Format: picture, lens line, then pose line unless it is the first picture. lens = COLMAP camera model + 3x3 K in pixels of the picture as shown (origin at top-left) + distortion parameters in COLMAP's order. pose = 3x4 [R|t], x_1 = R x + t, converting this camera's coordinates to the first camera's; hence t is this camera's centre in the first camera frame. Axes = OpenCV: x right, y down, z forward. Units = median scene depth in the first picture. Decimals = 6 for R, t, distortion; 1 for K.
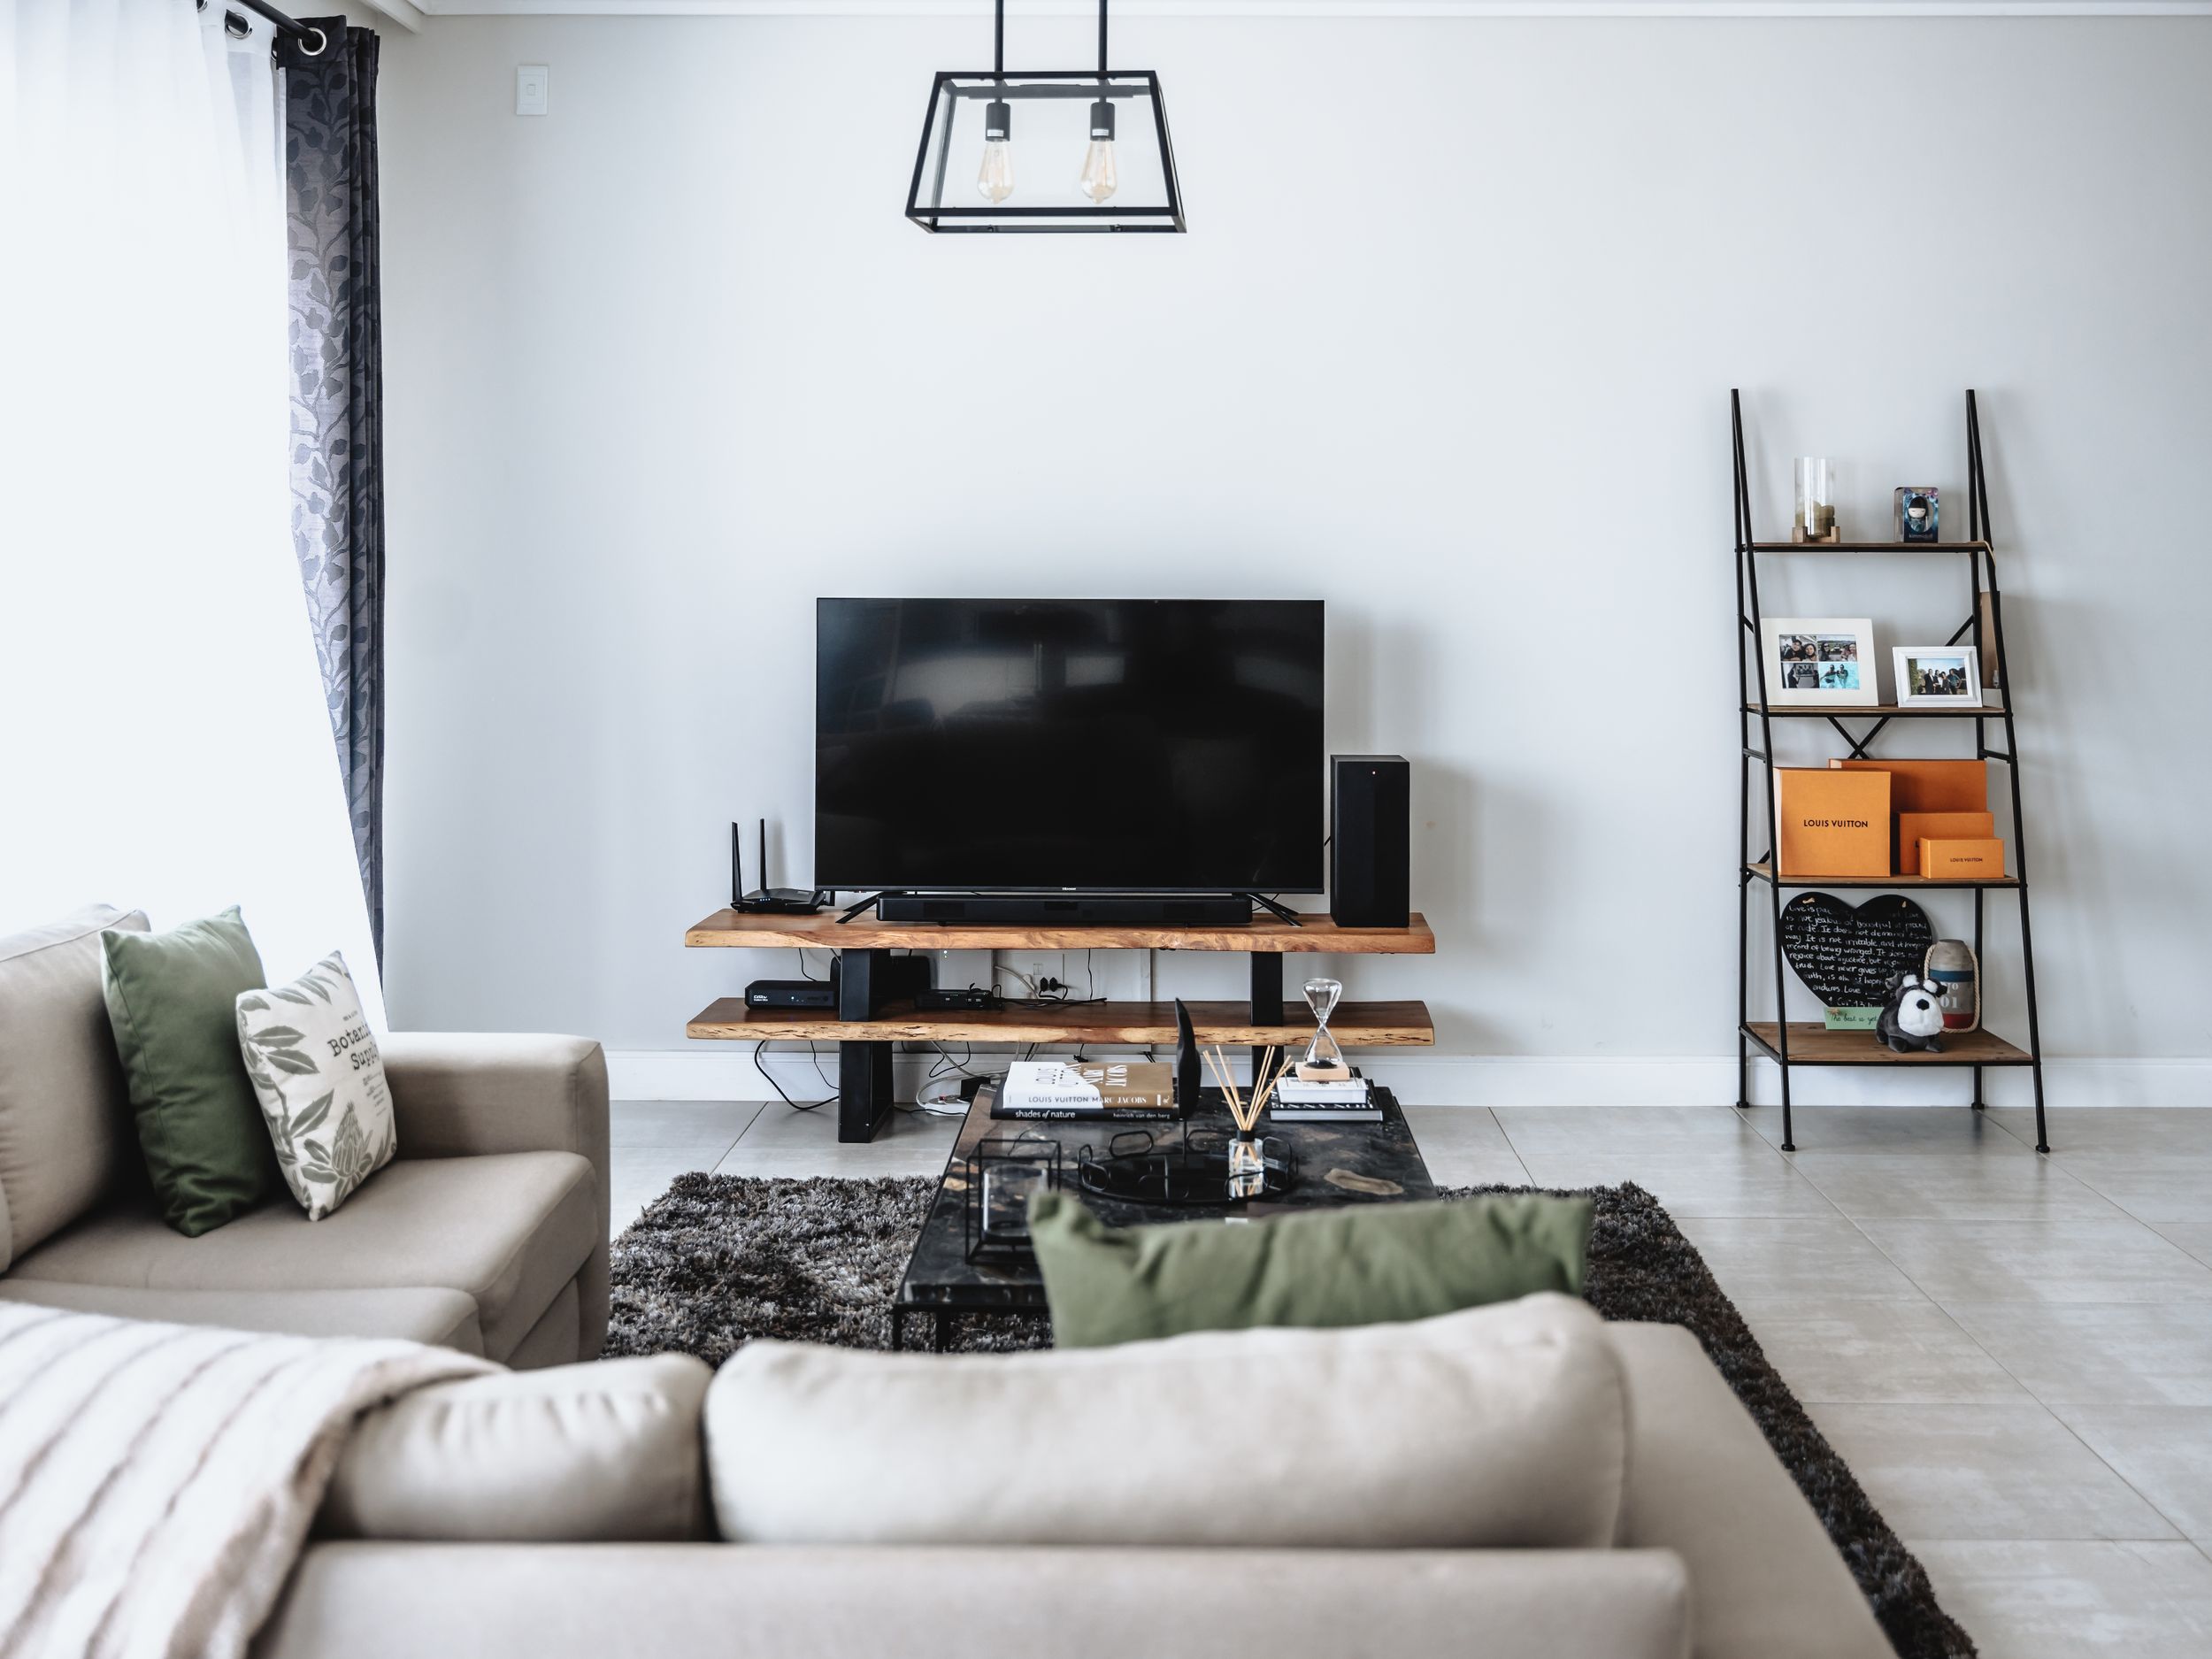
lens RADIAL K [[2310.1, 0, 1471.7], [0, 2310.1, 826.1], [0, 0, 1]] dist [0.001447, 0.001978]
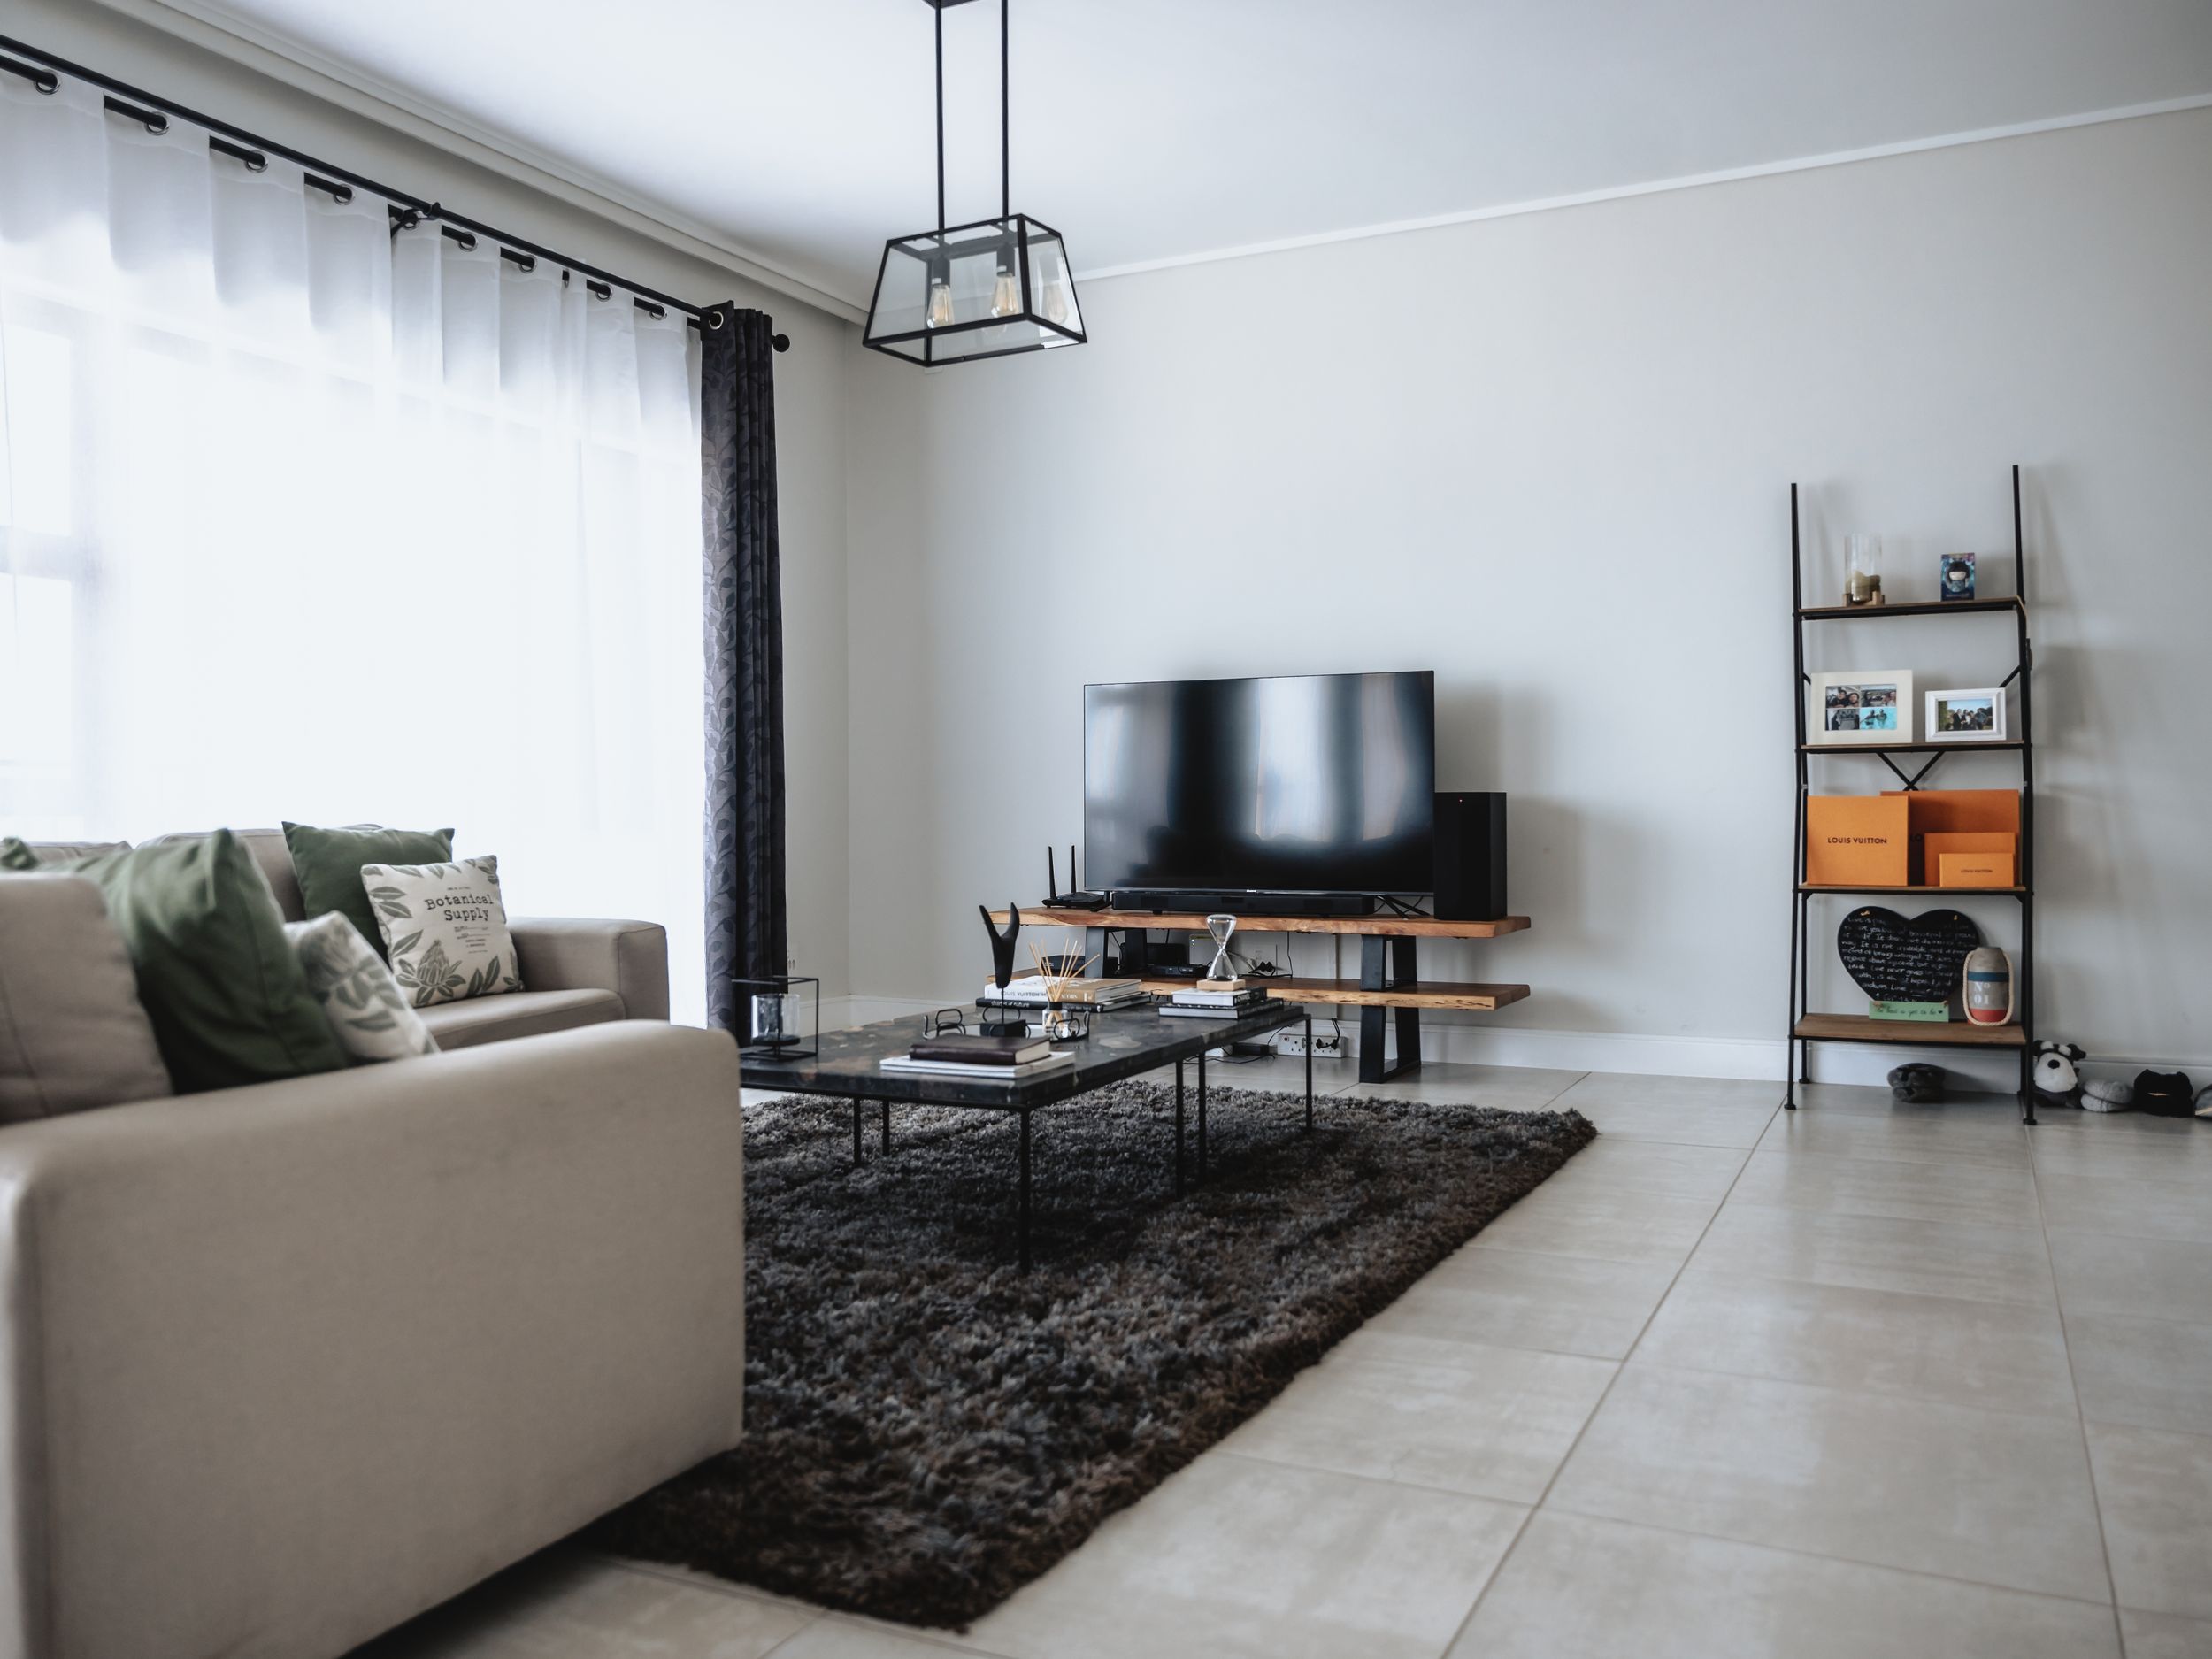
lens RADIAL K [[1650.3, 0, 1105.8], [0, 1650.3, 940.7], [0, 0, 1]] dist [-0.001669, -0.003683]
pose [[0.912547, 0.022636, -0.408346, 0.145955], [-0.014018, 0.999612, 0.024085, 0.033793], [0.408732, -0.016255, 0.912510, 0.066720]]
